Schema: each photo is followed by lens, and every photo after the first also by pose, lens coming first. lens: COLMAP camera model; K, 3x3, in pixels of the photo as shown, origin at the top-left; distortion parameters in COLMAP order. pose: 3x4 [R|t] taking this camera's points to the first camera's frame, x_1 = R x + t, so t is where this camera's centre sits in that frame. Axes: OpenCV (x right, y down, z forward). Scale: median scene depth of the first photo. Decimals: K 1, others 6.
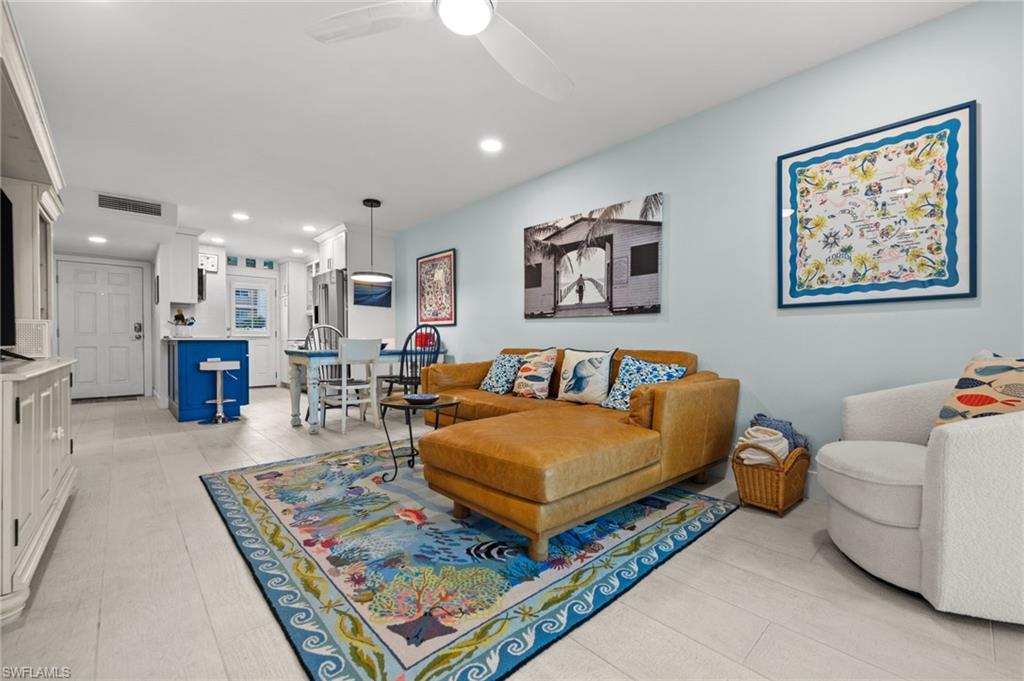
lens RADIAL K [[424.9, 0, 511.8], [0, 424.9, 345.1], [0, 0, 1]] dist [-0.002790, 0.000043]
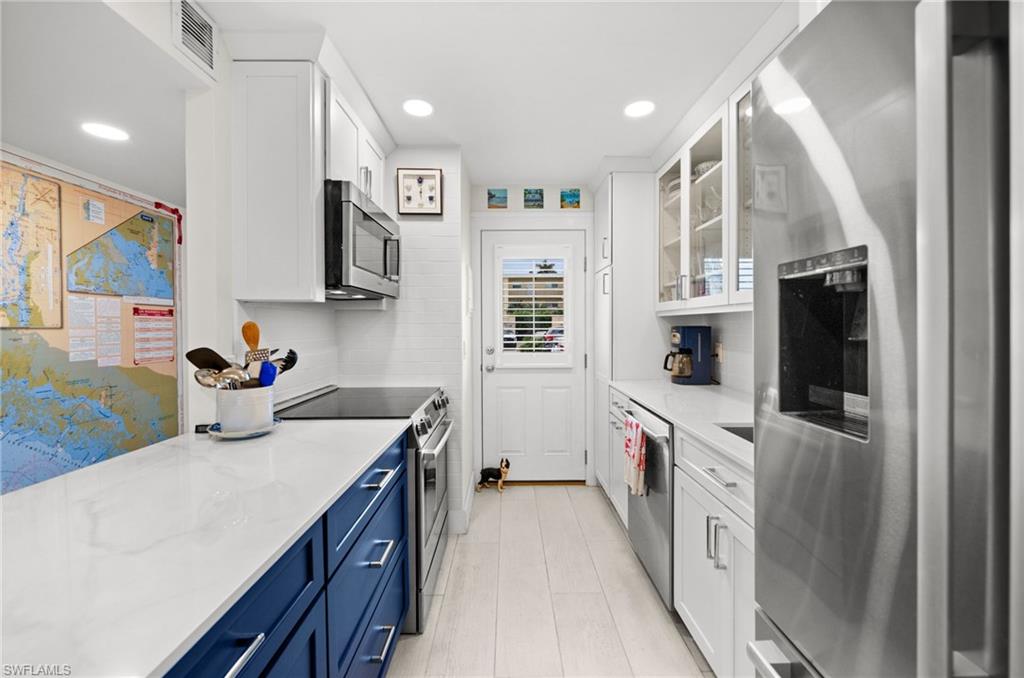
lens RADIAL K [[403.5, 0, 508.1], [0, 403.5, 330.4], [0, 0, 1]] dist [0.001279, 0.000042]
pose [[0.737231, 0.005452, -0.675619, -1.046136], [-0.002427, 0.999982, 0.005421, -0.179430], [0.675637, -0.002357, 0.737231, 2.001182]]
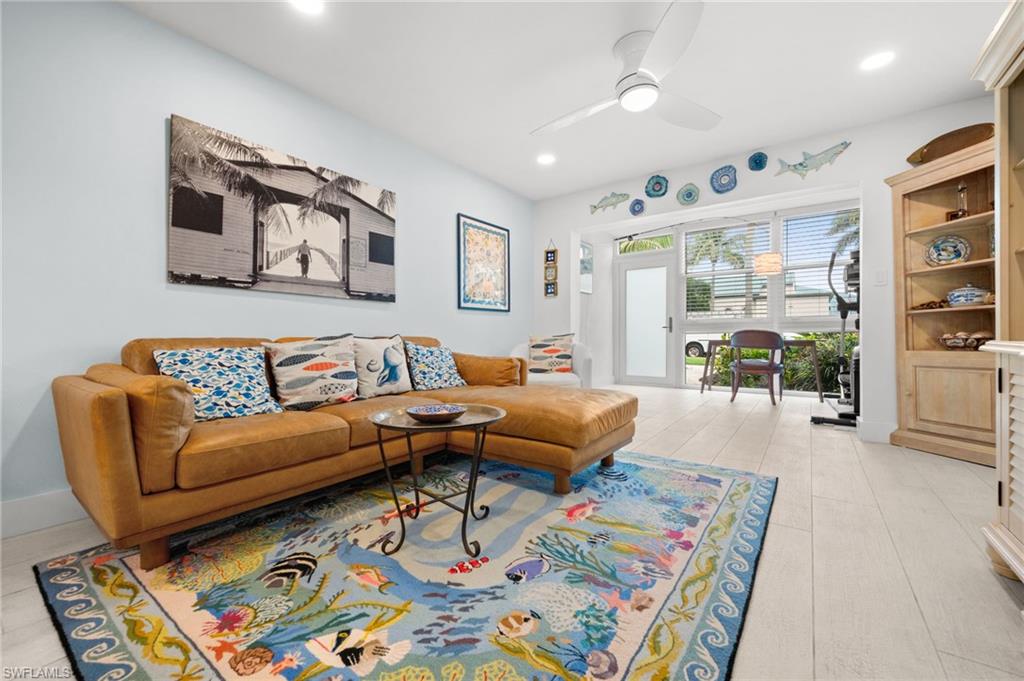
lens RADIAL K [[407.5, 0, 511.0], [0, 407.5, 337.4], [0, 0, 1]] dist [-0.003256, 0.001547]
pose [[-0.192578, -0.004727, 0.981270, -0.865716], [0.008938, 0.999938, 0.006571, 0.012562], [-0.981241, 0.010036, -0.192524, 1.058465]]
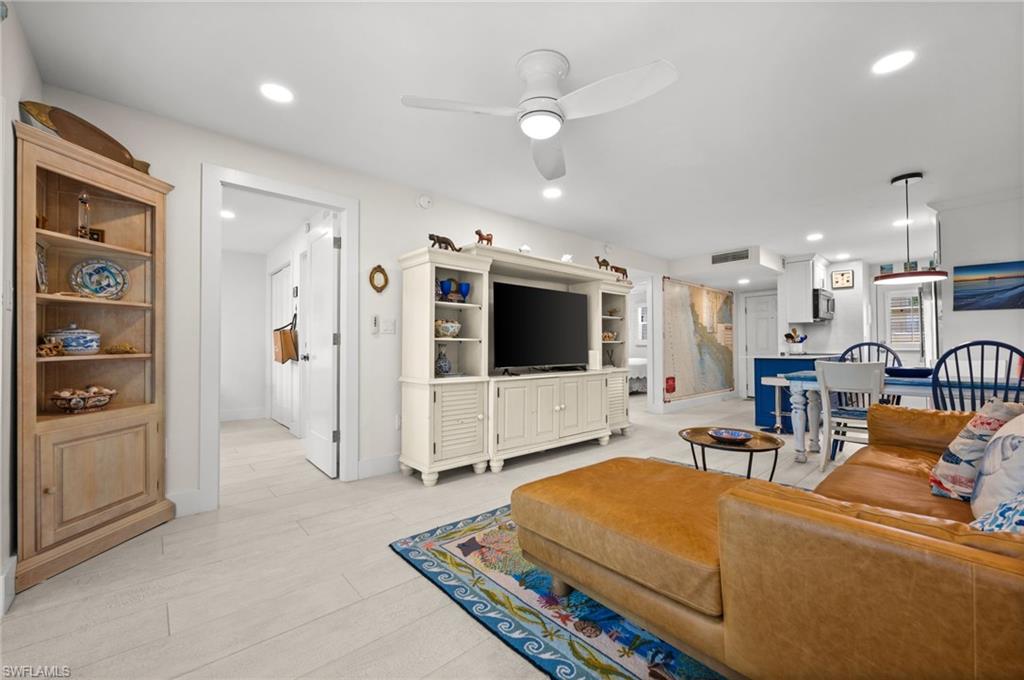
lens RADIAL K [[407.5, 0, 514.2], [0, 407.5, 342.8], [0, 0, 1]] dist [-0.003256, 0.001547]
pose [[-0.017032, -0.013532, -0.999763, 0.695236], [-0.004159, 0.999901, -0.013463, -0.062403], [0.999846, 0.003928, -0.017087, 0.583585]]
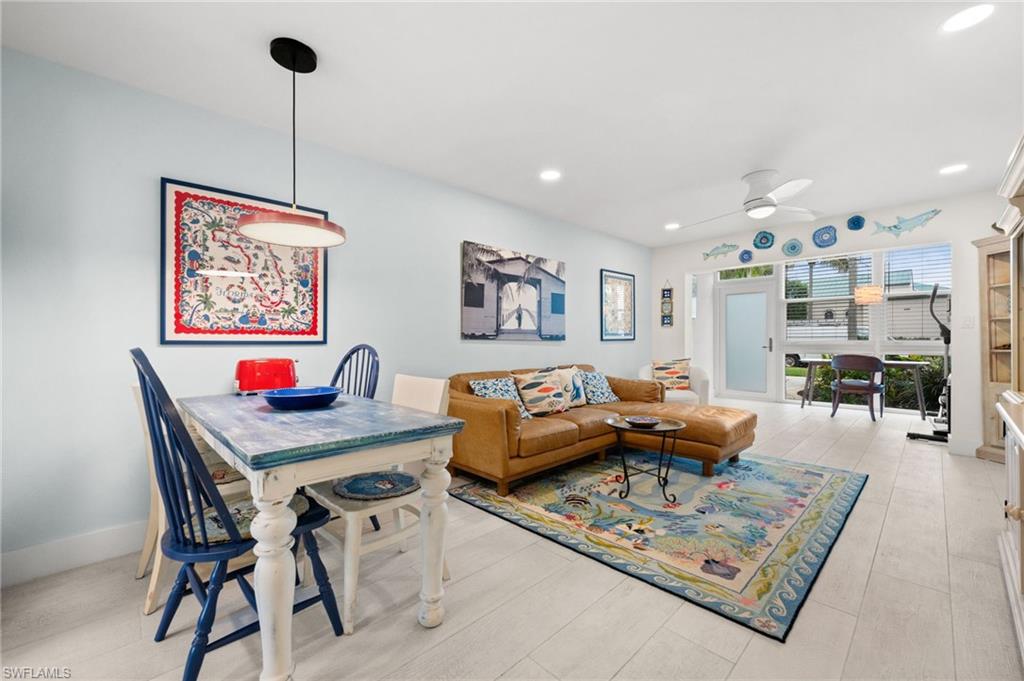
lens RADIAL K [[407.5, 0, 512.5], [0, 407.5, 341.5], [0, 0, 1]] dist [-0.003256, 0.001547]
pose [[-0.023306, -0.005928, 0.999711, -1.318285], [0.009945, 0.999932, 0.006161, -0.095596], [-0.999679, 0.010086, -0.023245, 1.427309]]
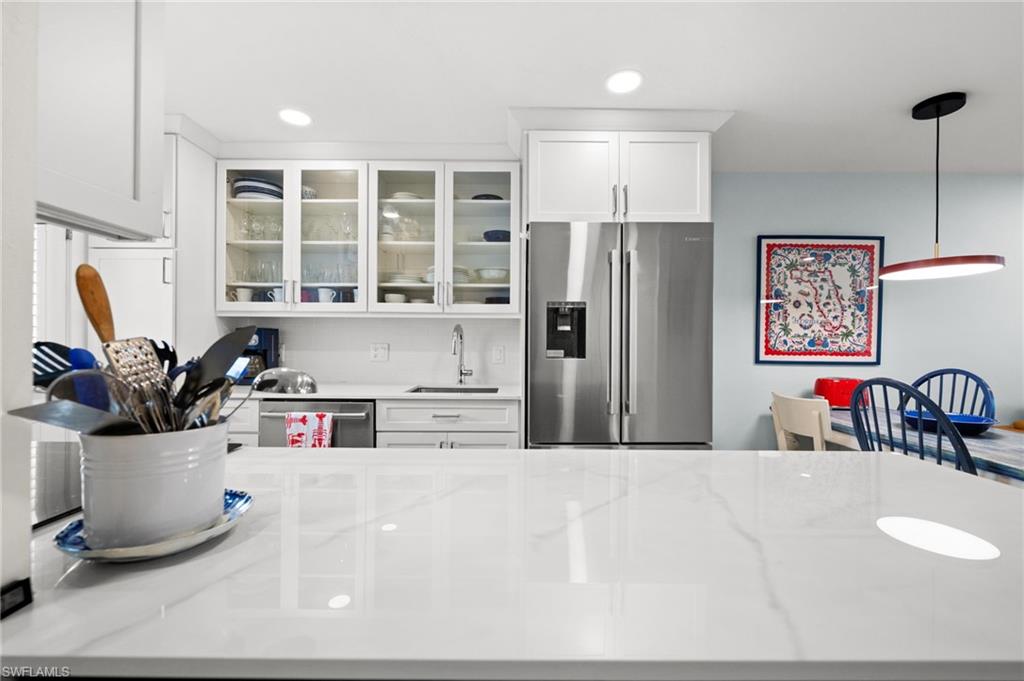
lens RADIAL K [[407.5, 0, 511.9], [0, 407.5, 343.5], [0, 0, 1]] dist [-0.003256, 0.001547]
pose [[0.678712, -0.000926, 0.734404, -1.712561], [0.001379, 0.999999, -0.000014, -0.146138], [-0.734403, 0.001023, 0.678713, 1.868631]]
